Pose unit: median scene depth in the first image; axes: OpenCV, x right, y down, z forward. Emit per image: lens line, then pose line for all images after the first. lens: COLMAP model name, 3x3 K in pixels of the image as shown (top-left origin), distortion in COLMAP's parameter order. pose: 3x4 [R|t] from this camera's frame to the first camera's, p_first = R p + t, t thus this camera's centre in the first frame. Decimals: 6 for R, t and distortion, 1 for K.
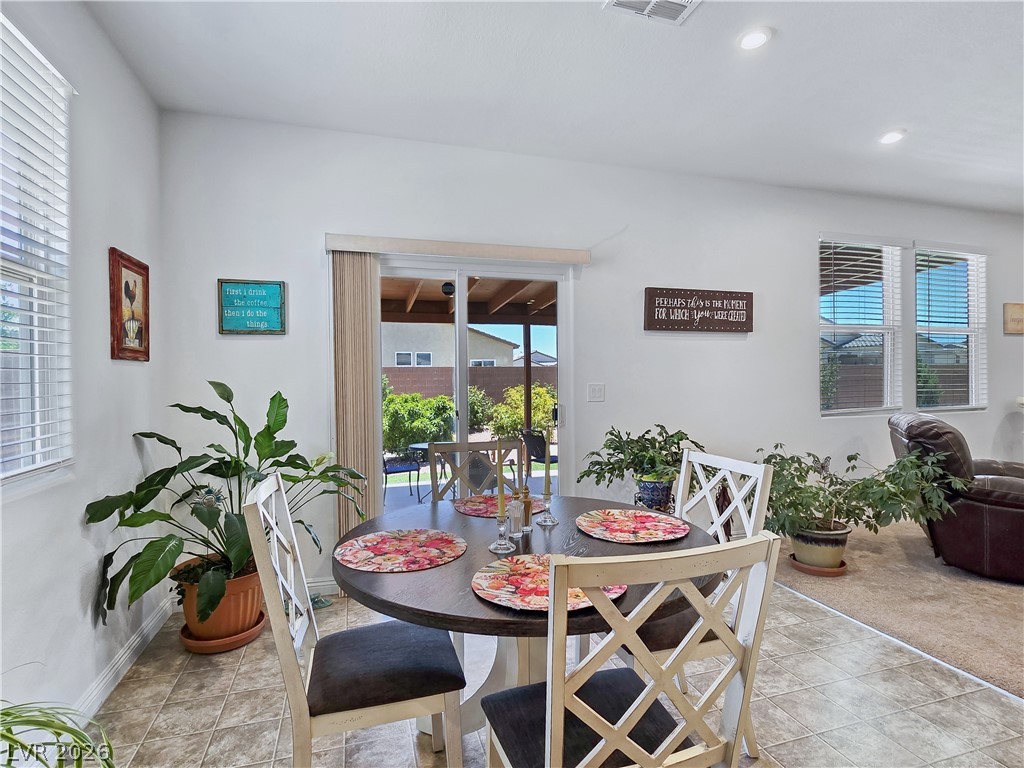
lens RADIAL K [[524.1, 0, 512.0], [0, 524.1, 384.0], [0, 0, 1]] dist [0.001404, 0.000123]
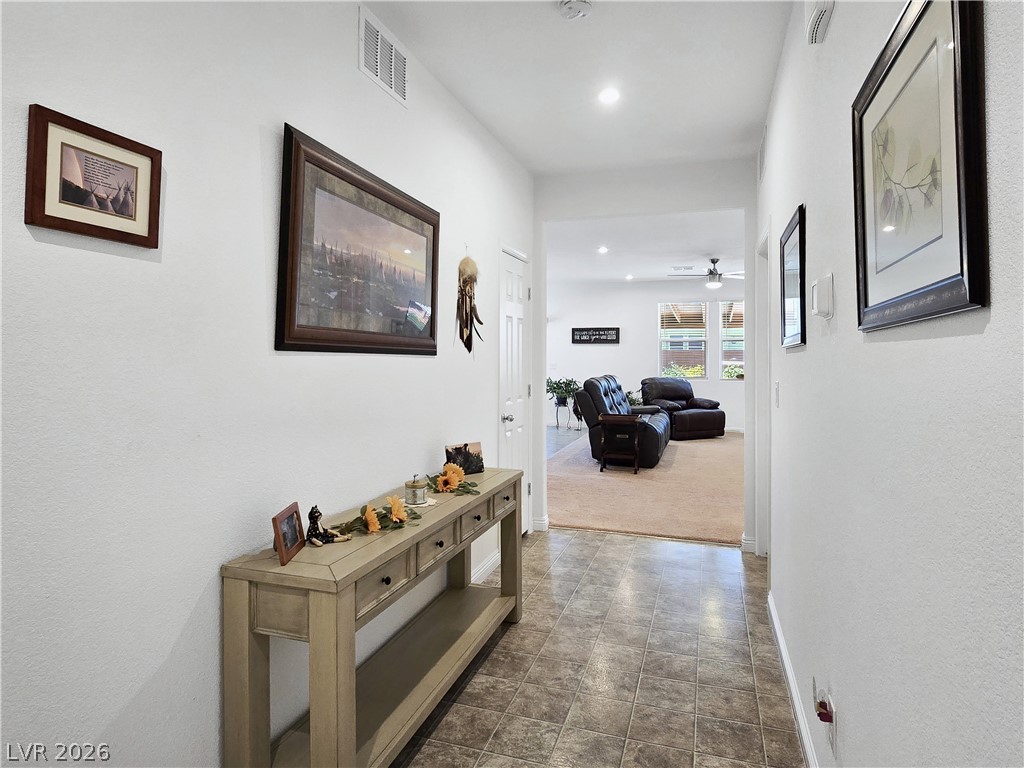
lens RADIAL K [[592.0, 0, 511.6], [0, 592.0, 353.8], [0, 0, 1]] dist [0.001011, -0.000082]
pose [[0.811912, 0.009404, -0.583703, 1.860642], [-0.017661, 0.999808, -0.008458, -0.018533], [0.583512, 0.017176, 0.811923, -1.739091]]
